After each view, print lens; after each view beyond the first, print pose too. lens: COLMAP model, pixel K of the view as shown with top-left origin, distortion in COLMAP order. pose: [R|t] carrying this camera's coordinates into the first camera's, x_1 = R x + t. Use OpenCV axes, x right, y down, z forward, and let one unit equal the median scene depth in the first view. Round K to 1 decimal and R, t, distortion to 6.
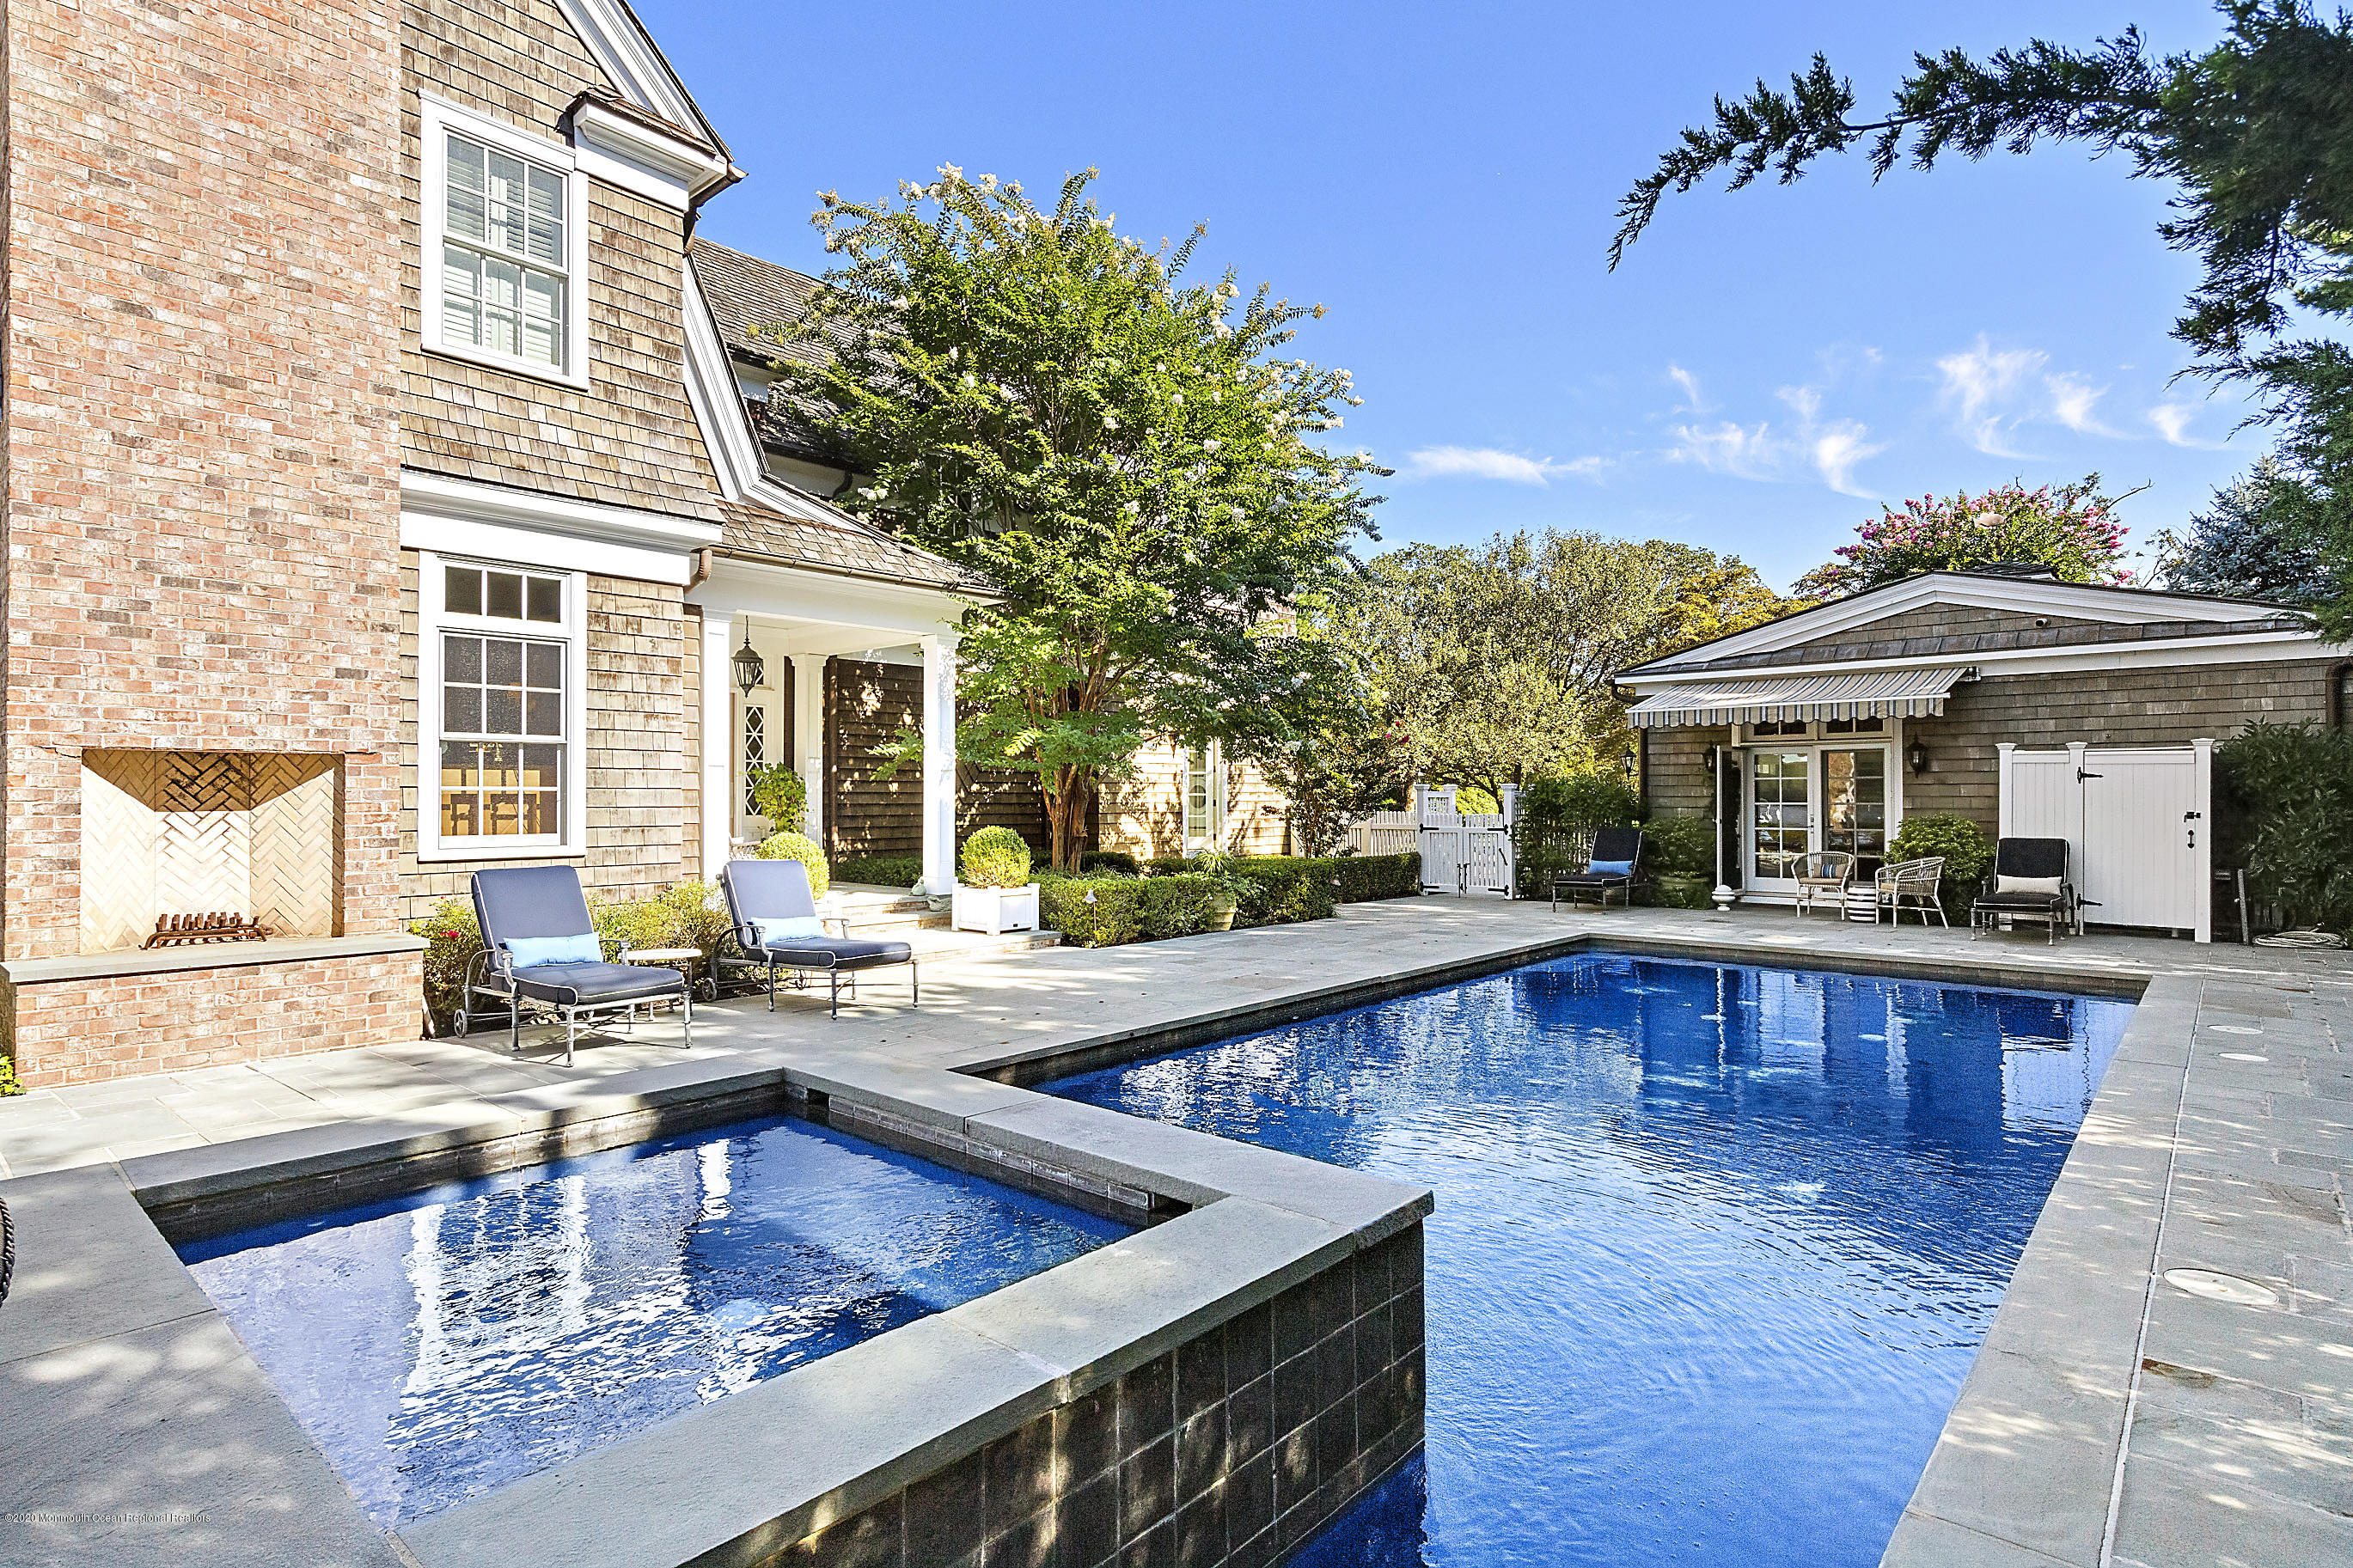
lens RADIAL K [[1205.3, 0, 1175.1], [0, 1205.3, 796.2], [0, 0, 1]] dist [0.004566, 0.000035]
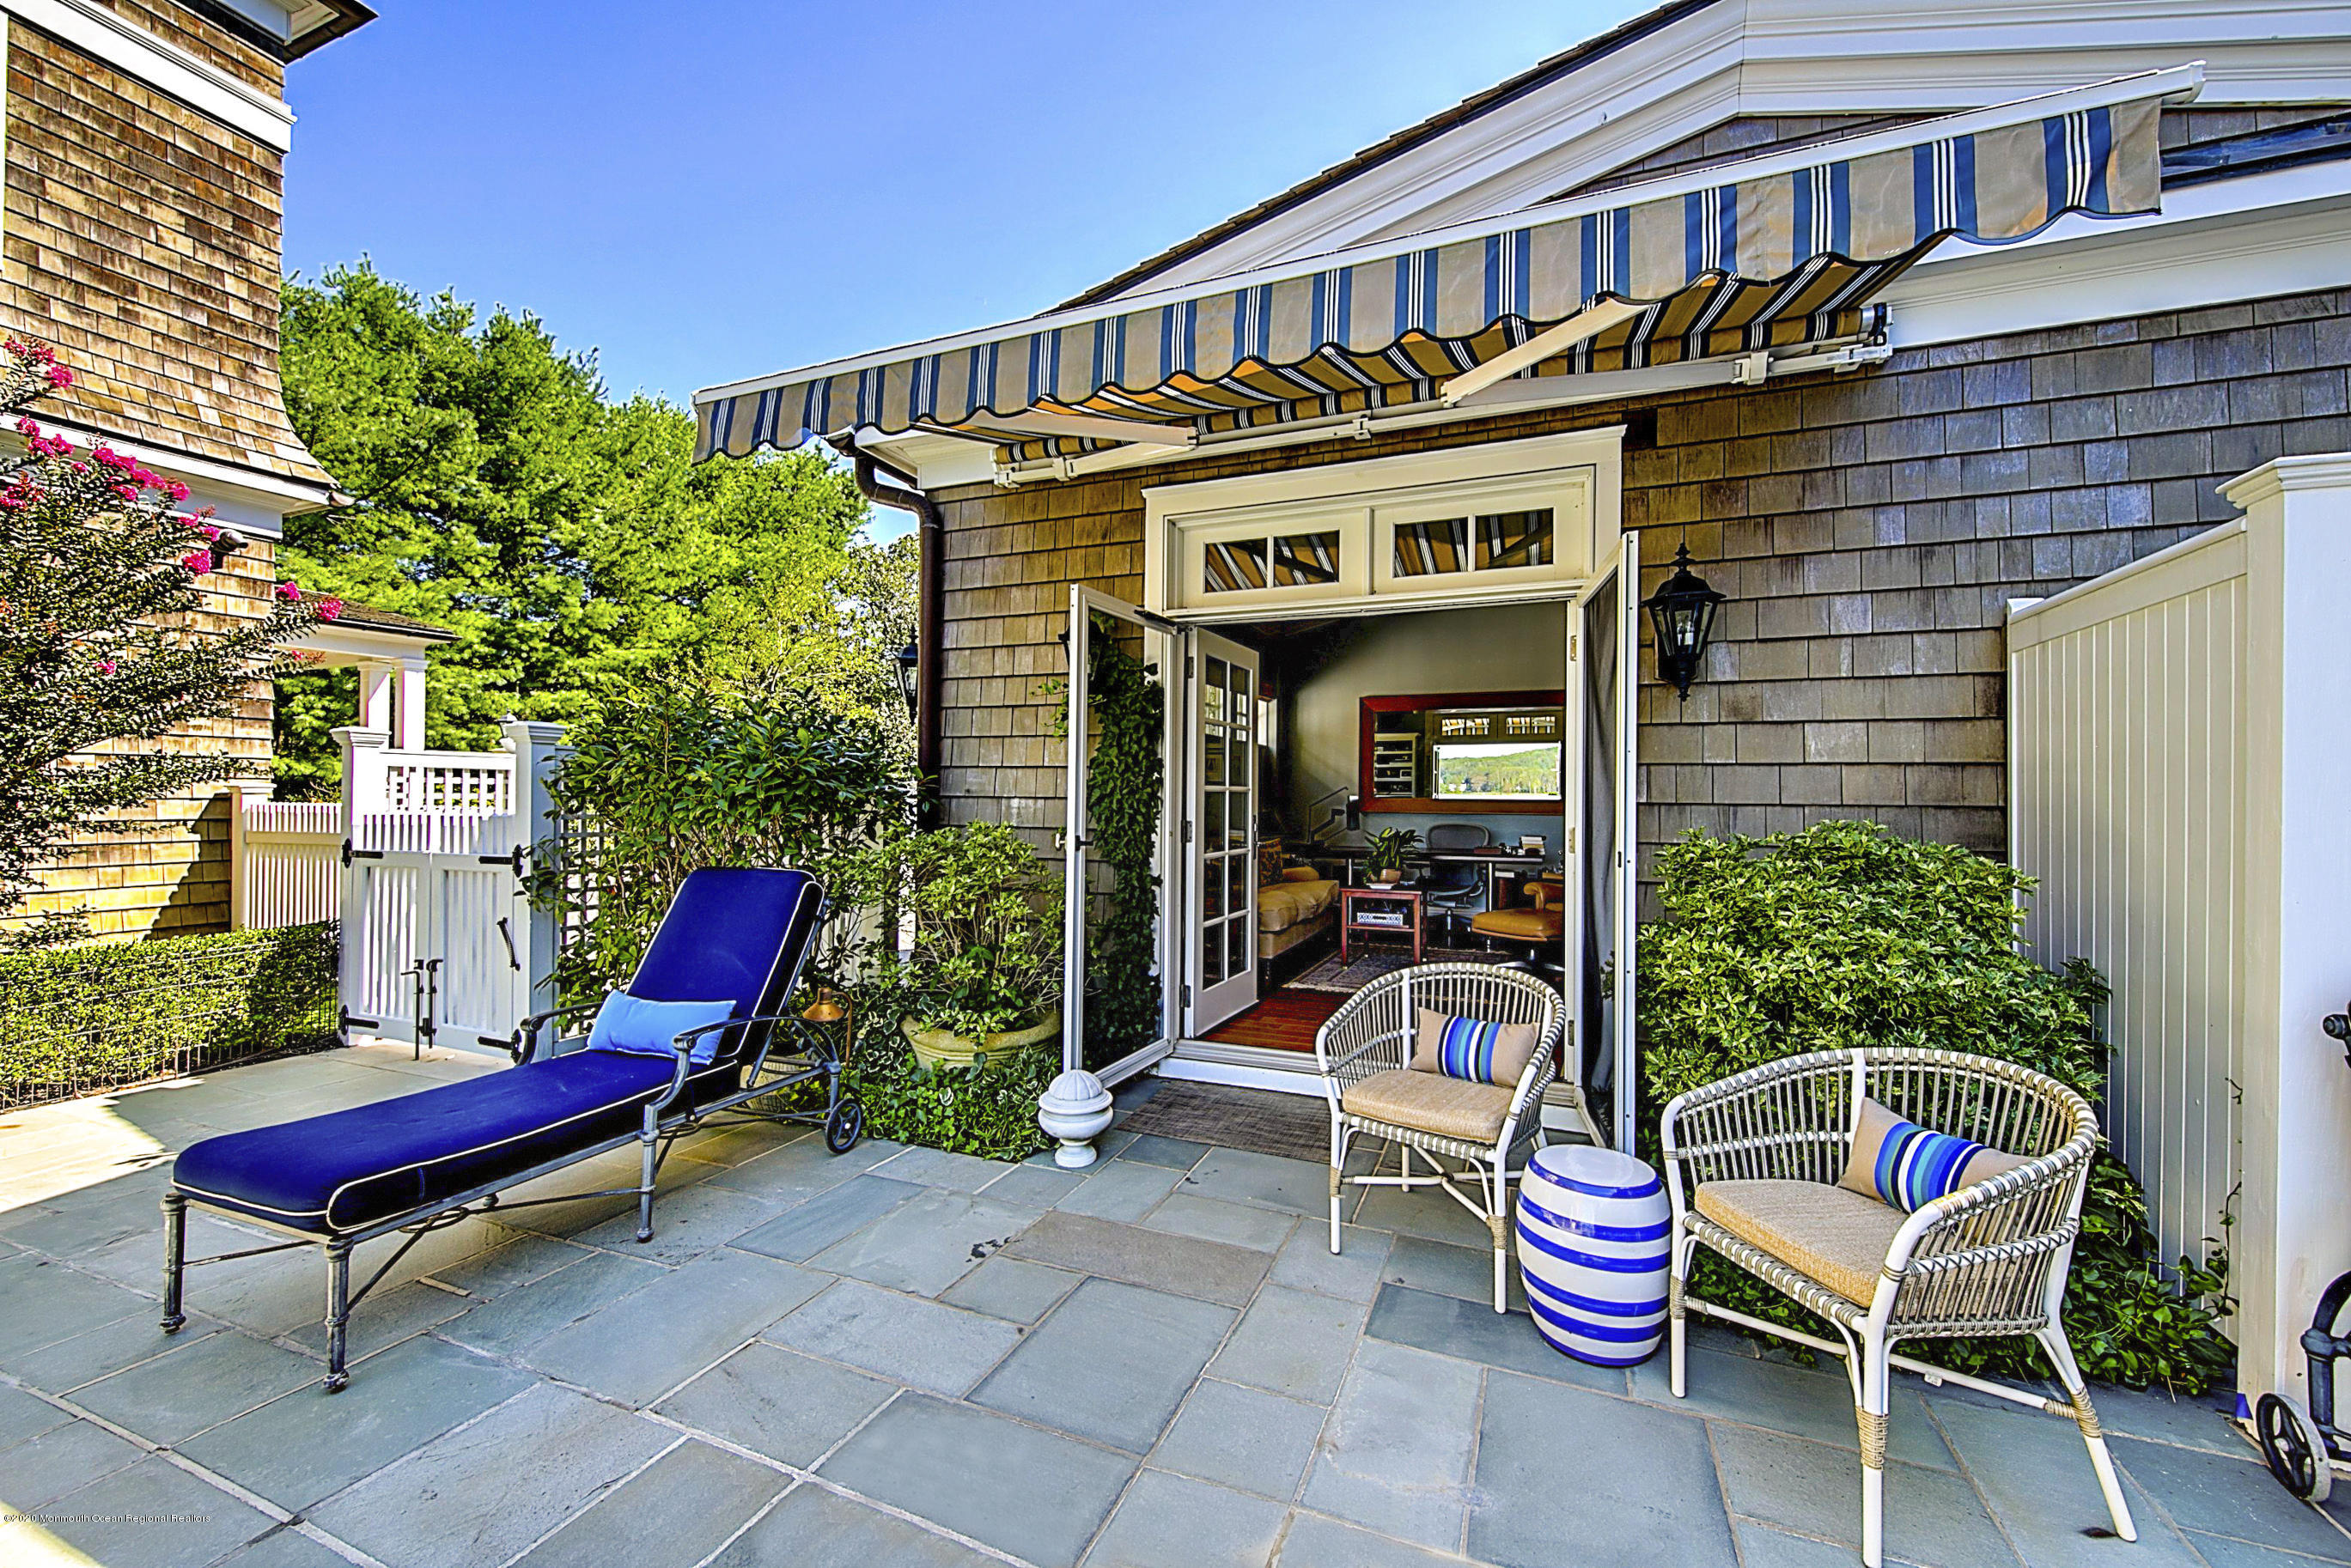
lens RADIAL K [[947.4, 0, 1179.6], [0, 947.4, 787.3], [0, 0, 1]] dist [-0.001870, -0.000417]
pose [[0.940062, 0.012023, 0.340792, 0.401925], [-0.010234, 0.999923, -0.007047, 0.008690], [-0.340851, 0.003137, 0.940112, 0.785875]]
